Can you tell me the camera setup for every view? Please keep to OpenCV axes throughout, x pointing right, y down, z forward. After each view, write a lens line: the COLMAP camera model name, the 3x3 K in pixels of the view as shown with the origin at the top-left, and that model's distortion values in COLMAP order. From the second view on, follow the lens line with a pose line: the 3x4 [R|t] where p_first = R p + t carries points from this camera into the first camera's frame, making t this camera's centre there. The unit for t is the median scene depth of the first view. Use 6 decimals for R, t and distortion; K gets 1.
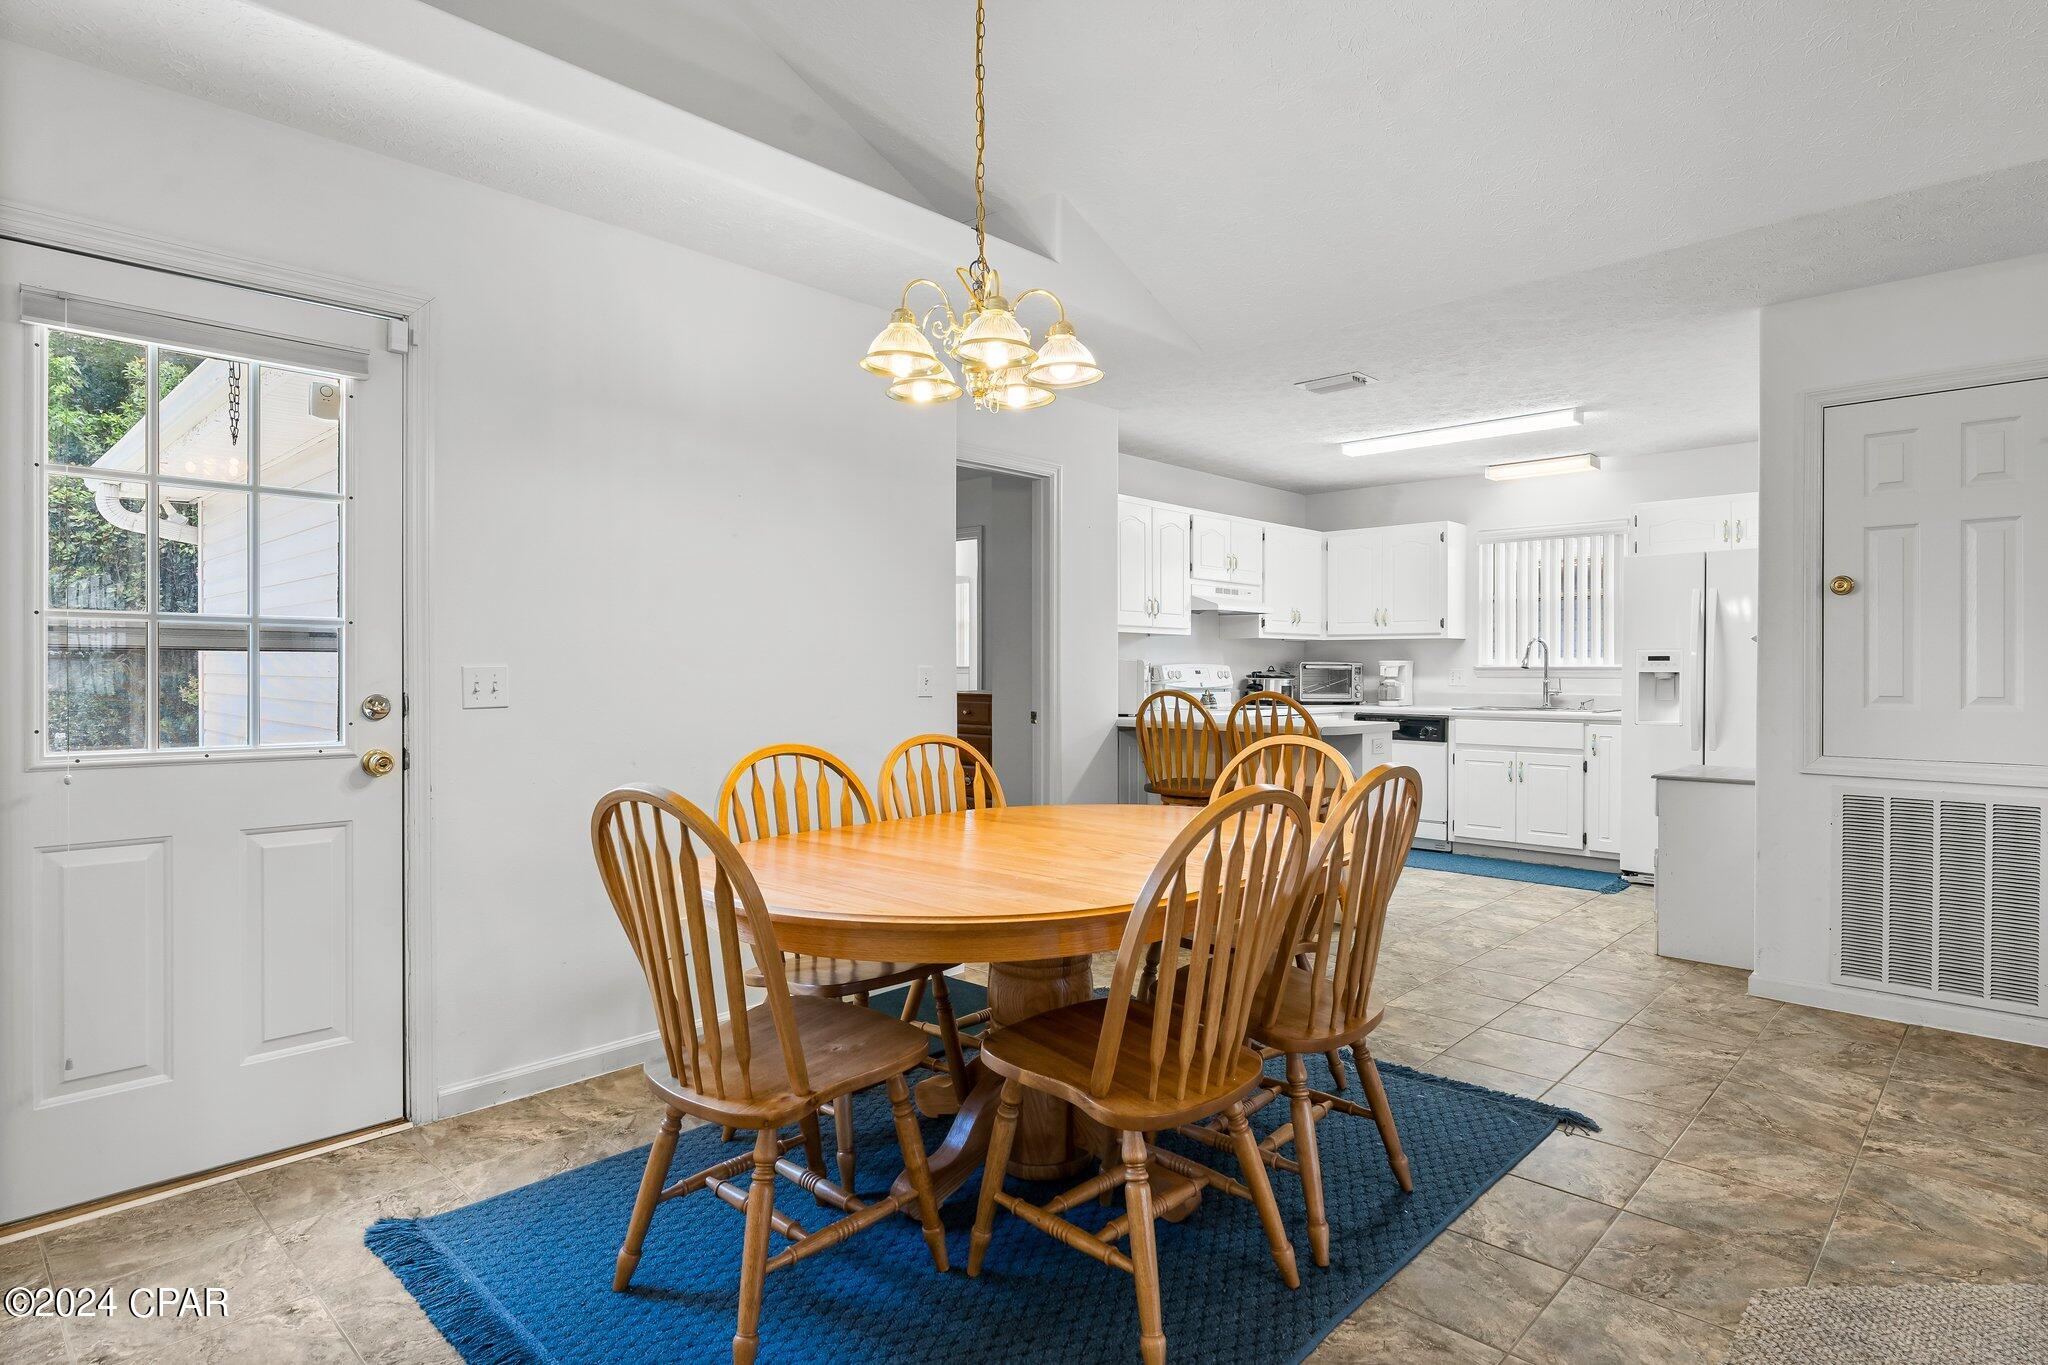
lens RADIAL K [[1079.5, 0, 1028.2], [0, 1079.5, 675.8], [0, 0, 1]] dist [0.000957, -0.000161]
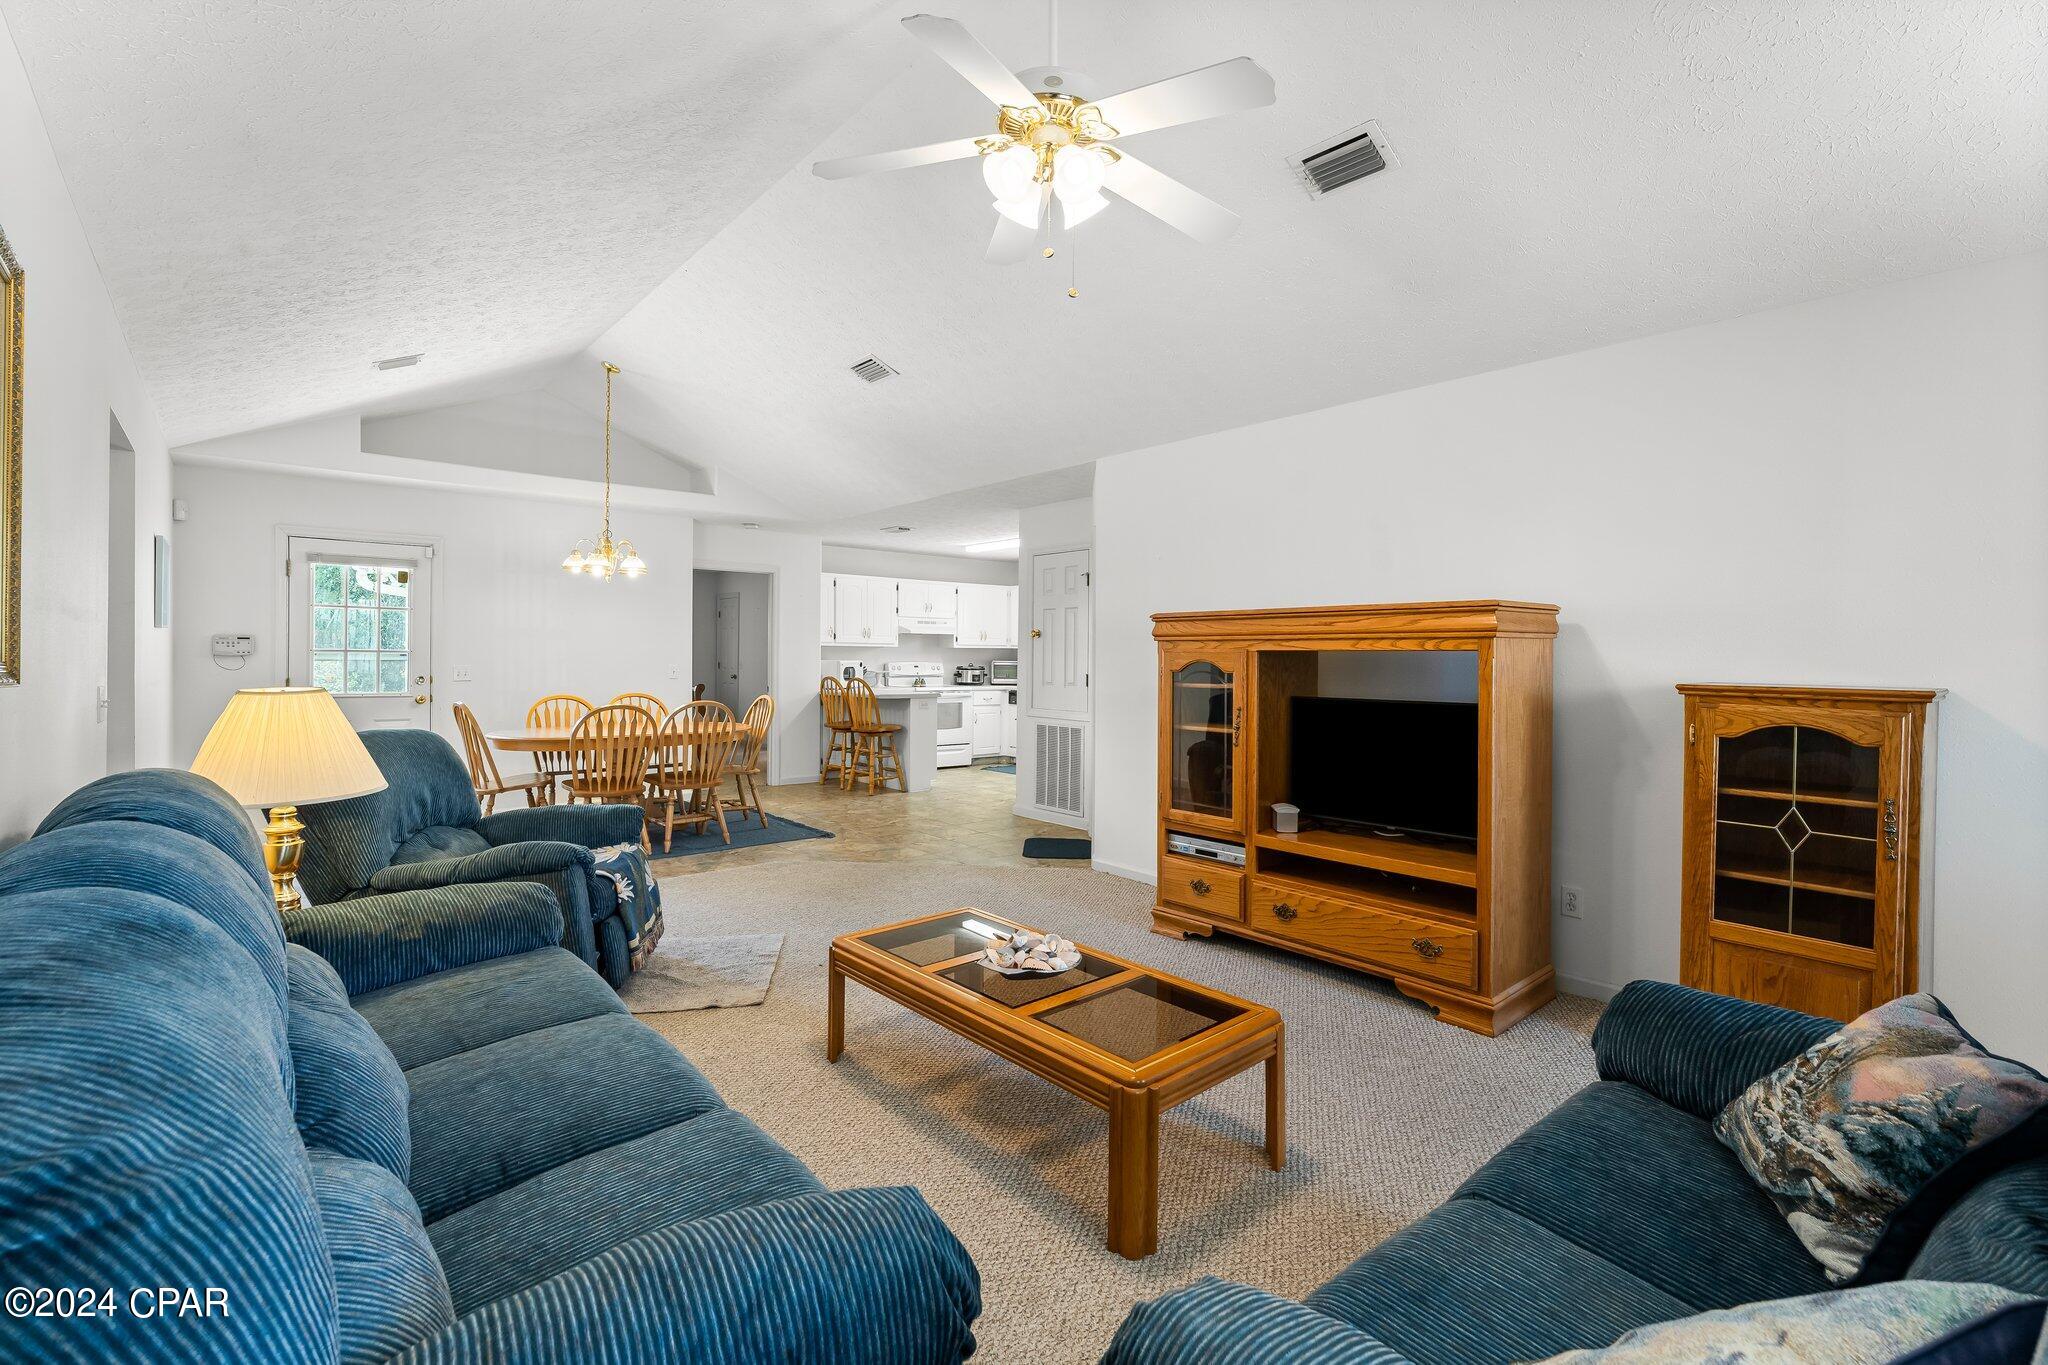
lens RADIAL K [[899.5, 0, 1023.6], [0, 899.5, 667.3], [0, 0, 1]] dist [-0.001992, -0.000141]
pose [[0.994879, 0.008113, -0.100743, 0.496635], [-0.007447, 0.999948, 0.006990, -0.014106], [0.100795, -0.006204, 0.994888, -0.493053]]
